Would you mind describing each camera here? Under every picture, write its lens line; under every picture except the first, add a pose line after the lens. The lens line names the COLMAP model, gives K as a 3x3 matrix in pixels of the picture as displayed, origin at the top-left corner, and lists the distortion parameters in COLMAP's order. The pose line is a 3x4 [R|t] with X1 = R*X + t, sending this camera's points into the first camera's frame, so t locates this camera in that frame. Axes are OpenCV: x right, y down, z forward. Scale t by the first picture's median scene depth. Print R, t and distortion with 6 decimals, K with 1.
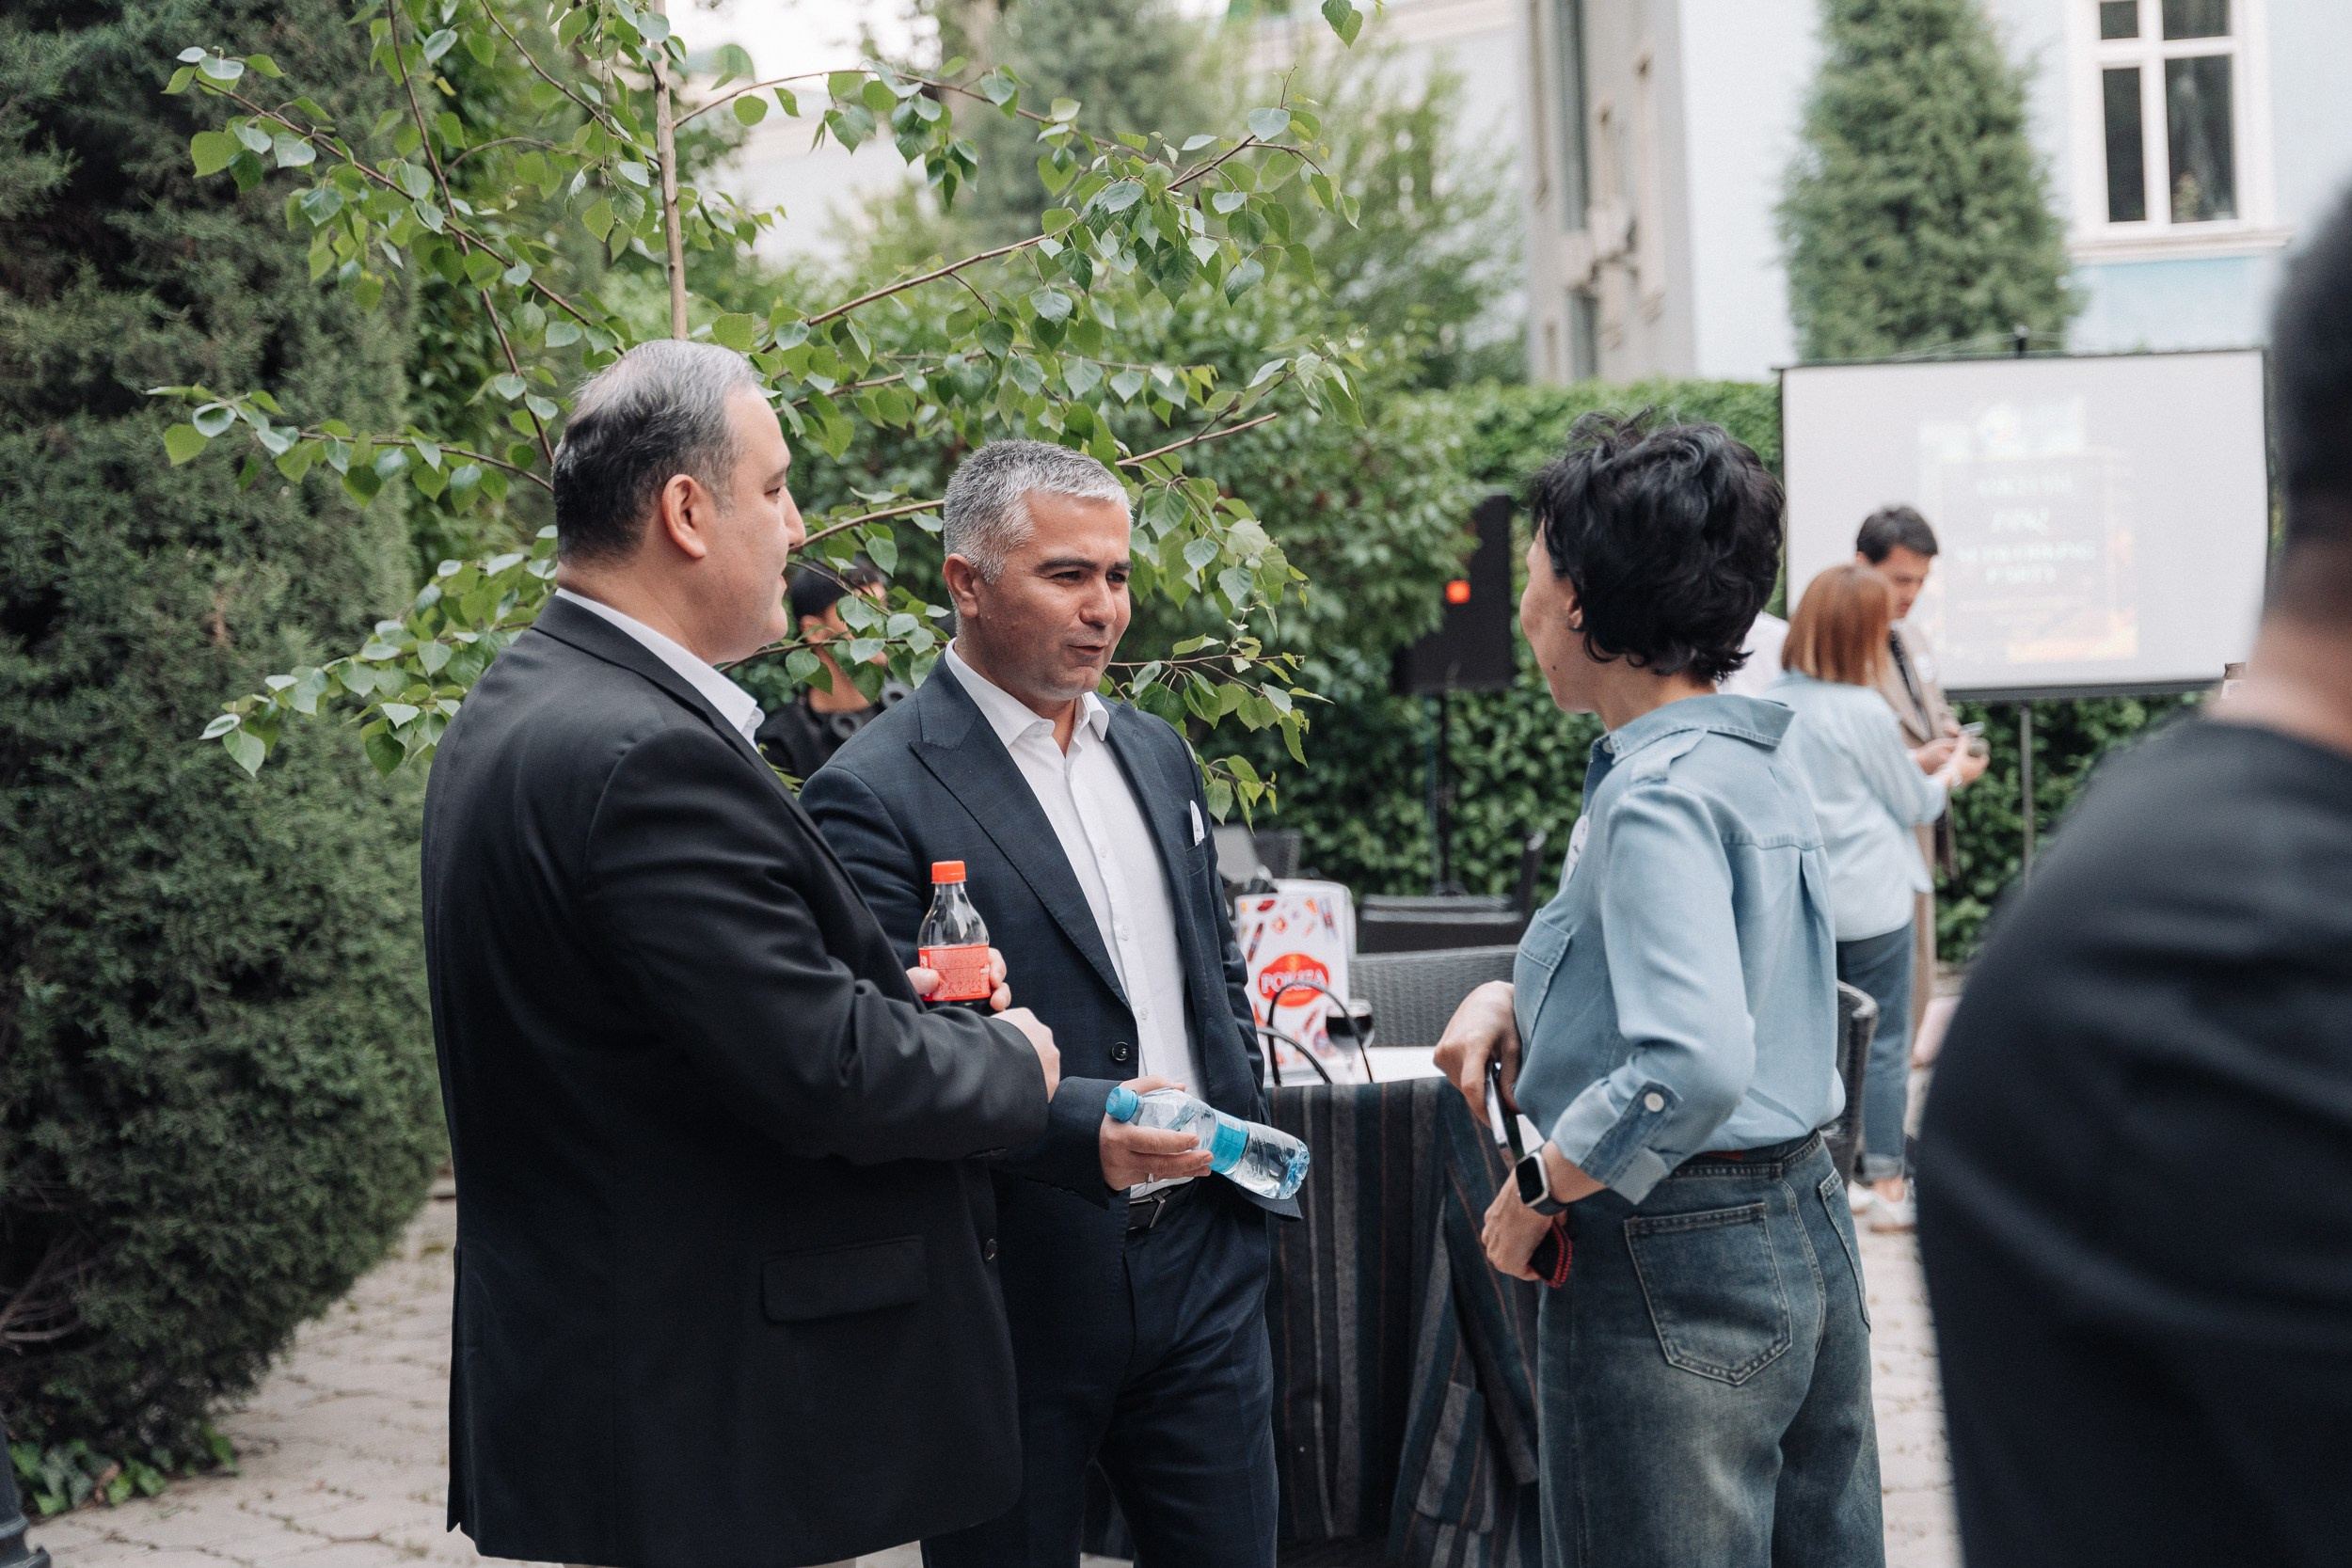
lens RADIAL K [[3805.4, 0, 1176.0], [0, 3805.4, 784.0], [0, 0, 1]] dist [0.007845, 0.870515]
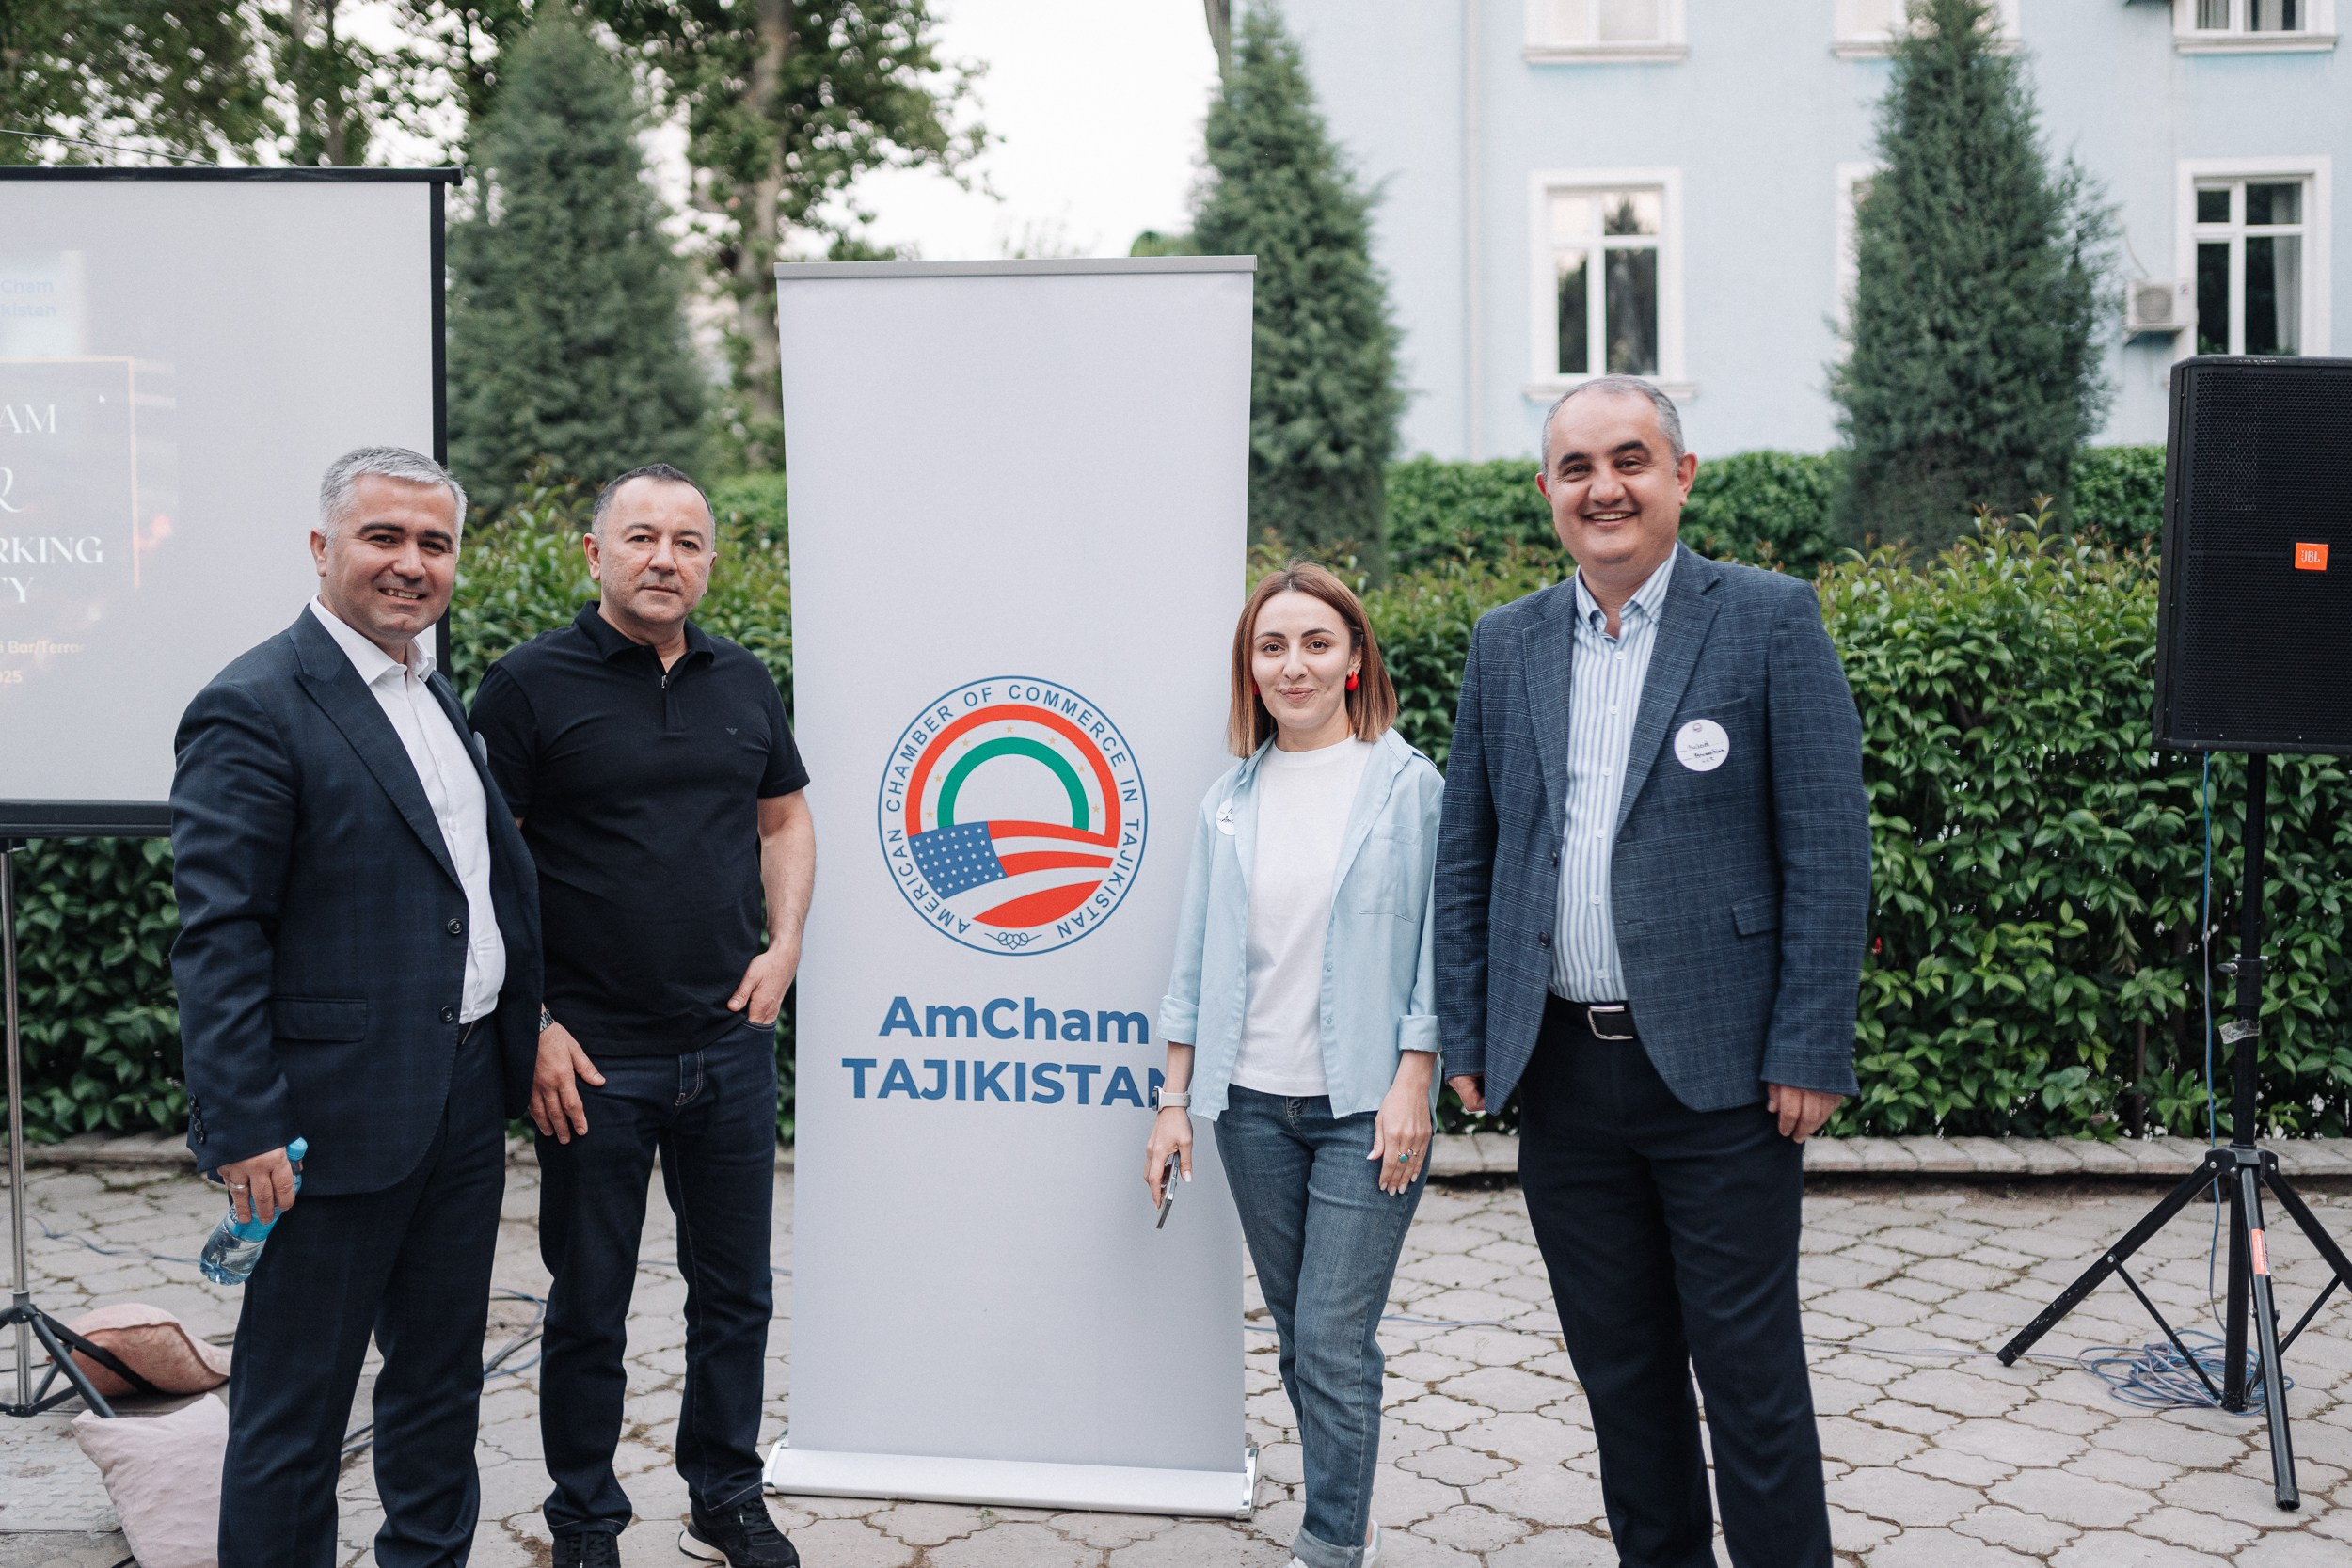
lens RADIAL K [[2233.8, 0, 1176.0], [0, 2233.8, 784.0], [0, 0, 1]] dist [-0.008102, -0.013611]
pose [[0.998887, 0.043741, -0.017653, 0.190106], [-0.043461, 0.998928, 0.015943, -0.019714], [0.018331, -0.015158, 0.999717, 0.338999]]
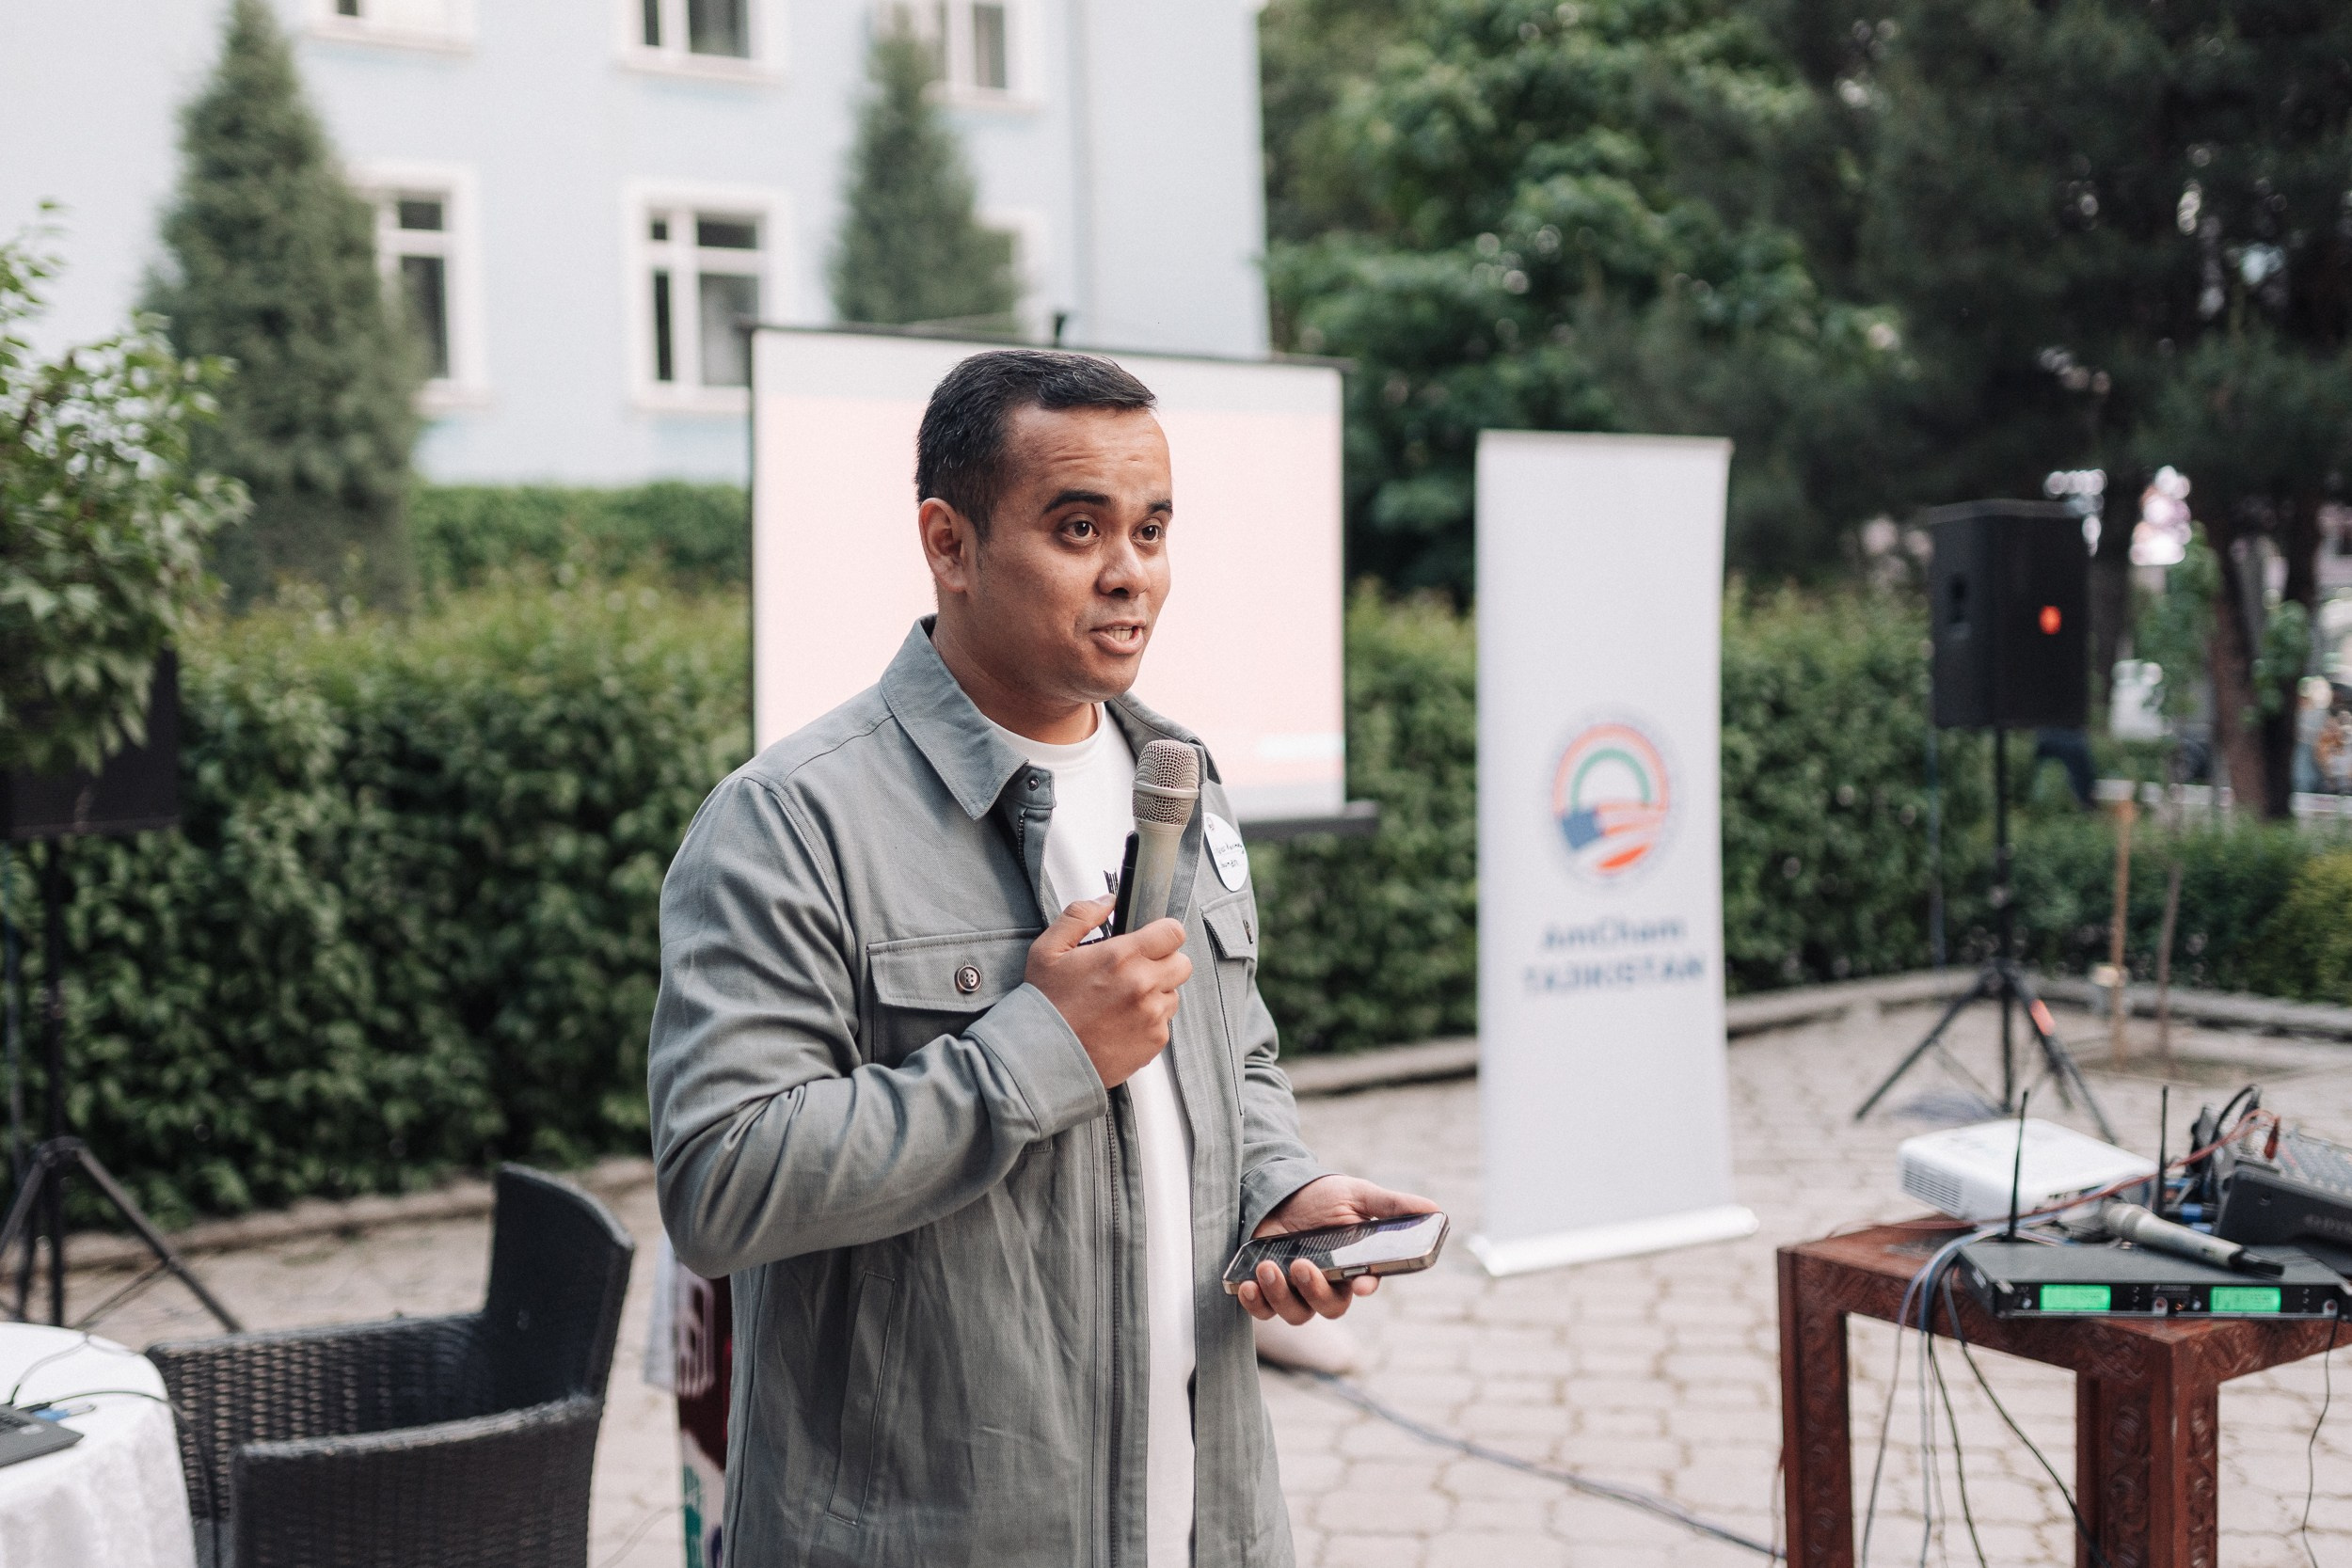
lens RADIAL K [[2562.1, 0, 1122.9], [0, 2562.1, 705.2], [0, 0, 1]] dist [-0.005942, -0.014704]
pose [[0.823460, 0.013643, 0.567210, -0.013226], [0.011124, 0.999130, -0.040182, -0.014369], [-0.567265, 0.039397, 0.822592, 0.300255]]
